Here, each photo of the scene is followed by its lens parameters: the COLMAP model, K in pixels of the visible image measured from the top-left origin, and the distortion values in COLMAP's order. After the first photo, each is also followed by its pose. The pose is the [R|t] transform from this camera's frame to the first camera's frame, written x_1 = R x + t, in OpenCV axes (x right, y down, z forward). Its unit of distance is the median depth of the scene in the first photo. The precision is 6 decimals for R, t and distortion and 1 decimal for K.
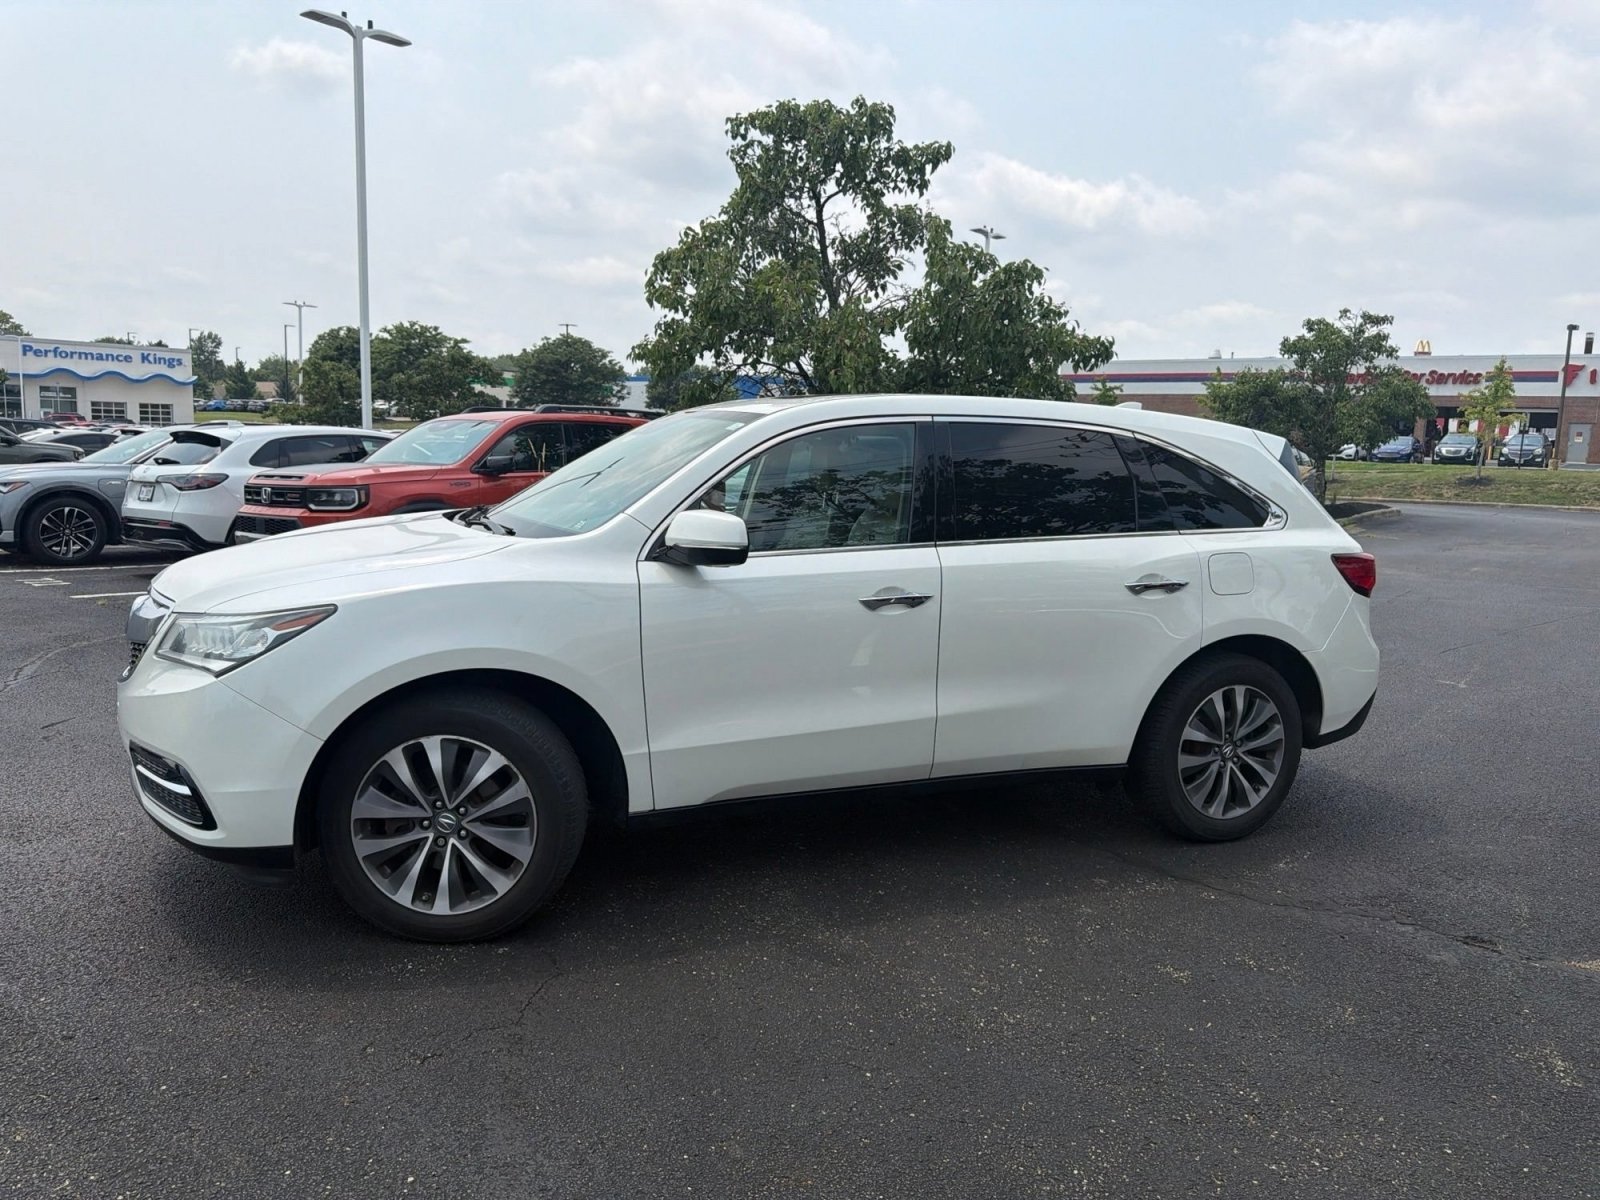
lens RADIAL K [[1132.5, 0, 791.2], [0, 1132.5, 600.0], [0, 0, 1]] dist [0.038923, -0.048164]
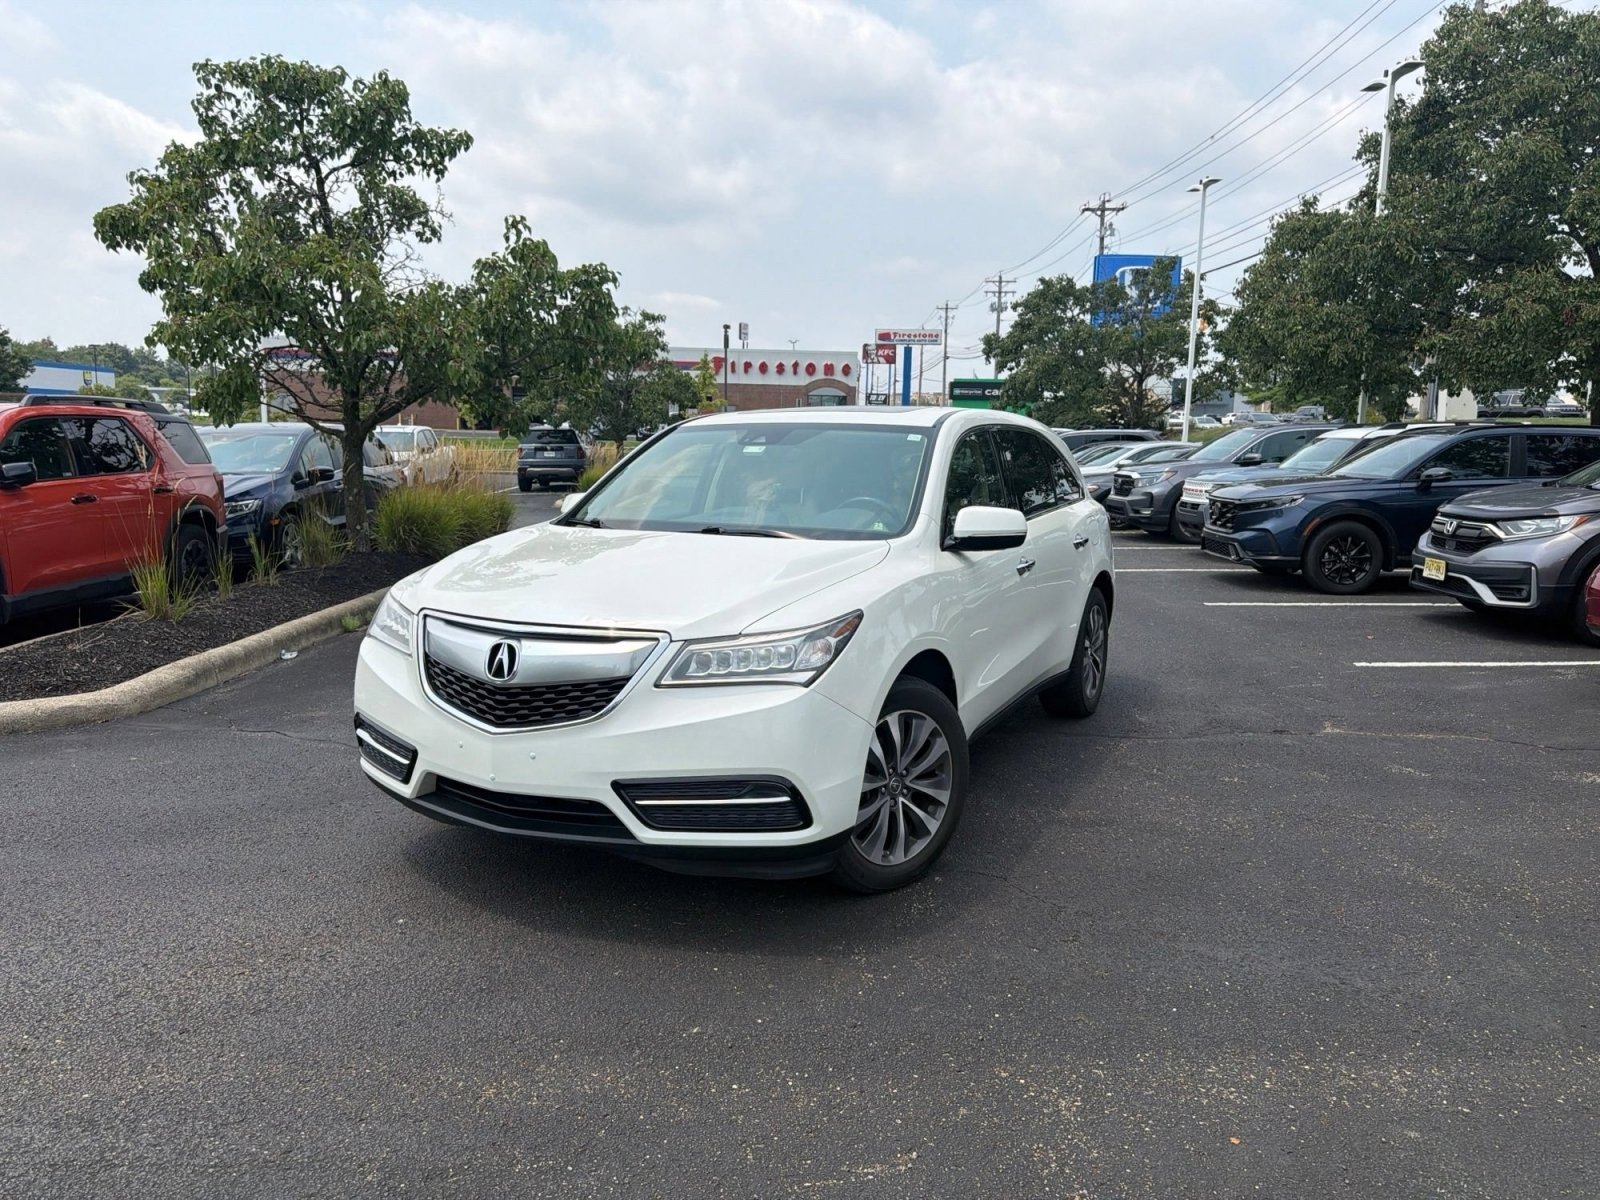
lens RADIAL K [[1132.5, 0, 793.5], [0, 1132.5, 624.1], [0, 0, 1]] dist [0.038923, -0.048164]
pose [[0.764284, -0.125197, 0.632610, -0.810573], [0.100307, 0.992114, 0.075160, -0.050529], [-0.637030, 0.006011, 0.770815, 0.121004]]
